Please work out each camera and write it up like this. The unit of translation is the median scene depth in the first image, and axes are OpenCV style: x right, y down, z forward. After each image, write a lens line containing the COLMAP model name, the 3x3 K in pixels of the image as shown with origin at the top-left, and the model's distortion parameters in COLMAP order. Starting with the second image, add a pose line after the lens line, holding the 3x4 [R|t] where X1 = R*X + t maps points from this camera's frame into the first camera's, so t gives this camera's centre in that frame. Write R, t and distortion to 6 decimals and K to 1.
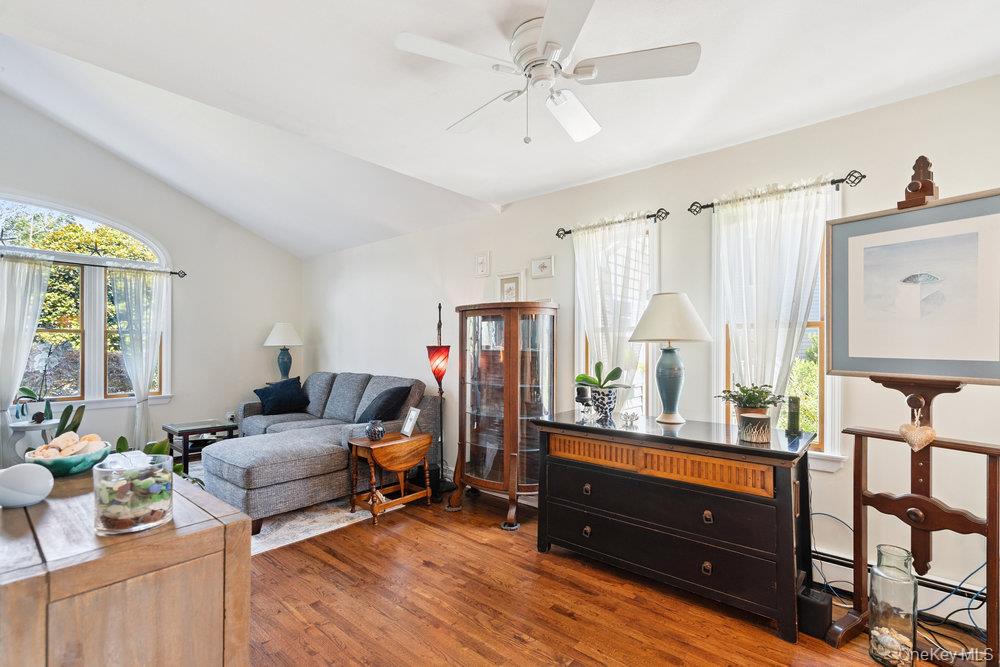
lens RADIAL K [[459.8, 0, 497.6], [0, 459.8, 350.4], [0, 0, 1]] dist [-0.000983, 0.000878]
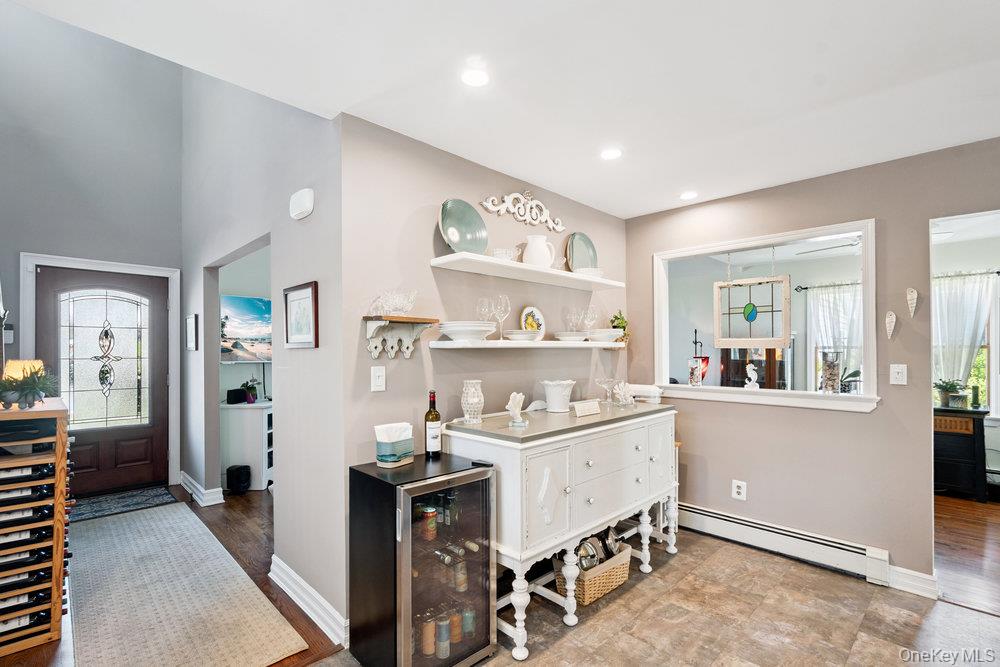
lens RADIAL K [[459.8, 0, 498.6], [0, 459.8, 350.9], [0, 0, 1]] dist [-0.000983, 0.000878]
pose [[0.995572, 0.000682, -0.093996, -0.788102], [-0.001789, 0.999930, -0.011692, -0.011500], [0.093981, 0.011808, 0.995504, -0.744587]]
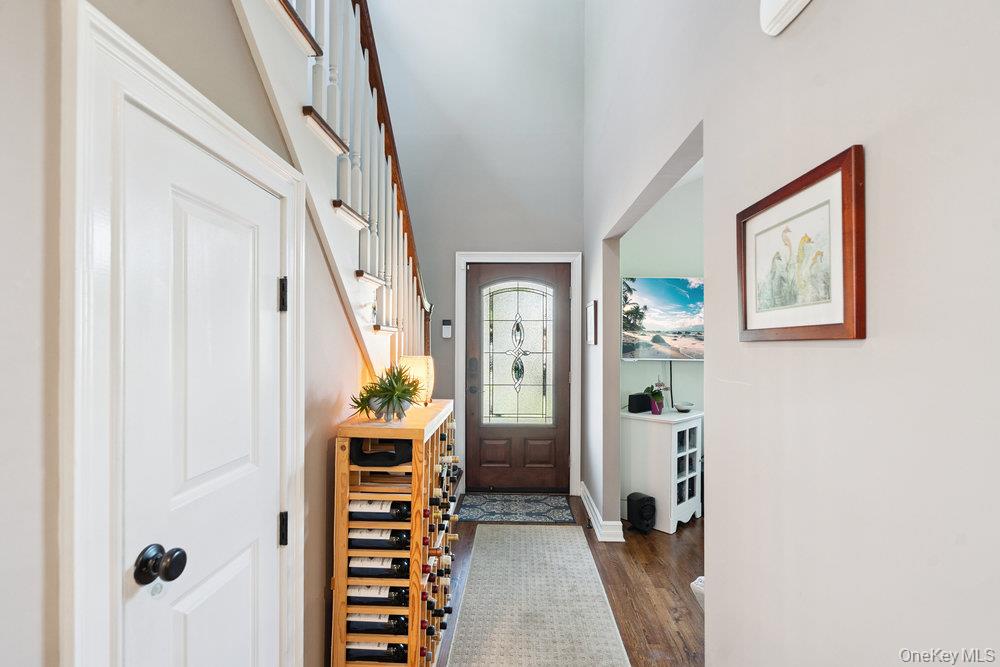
lens RADIAL K [[459.8, 0, 500.8], [0, 459.8, 347.8], [0, 0, 1]] dist [-0.000983, 0.000878]
pose [[0.621442, 0.009898, -0.783398, -1.057827], [-0.015561, 0.999879, 0.000290, -0.016681], [0.783306, 0.012010, 0.621521, -0.371882]]
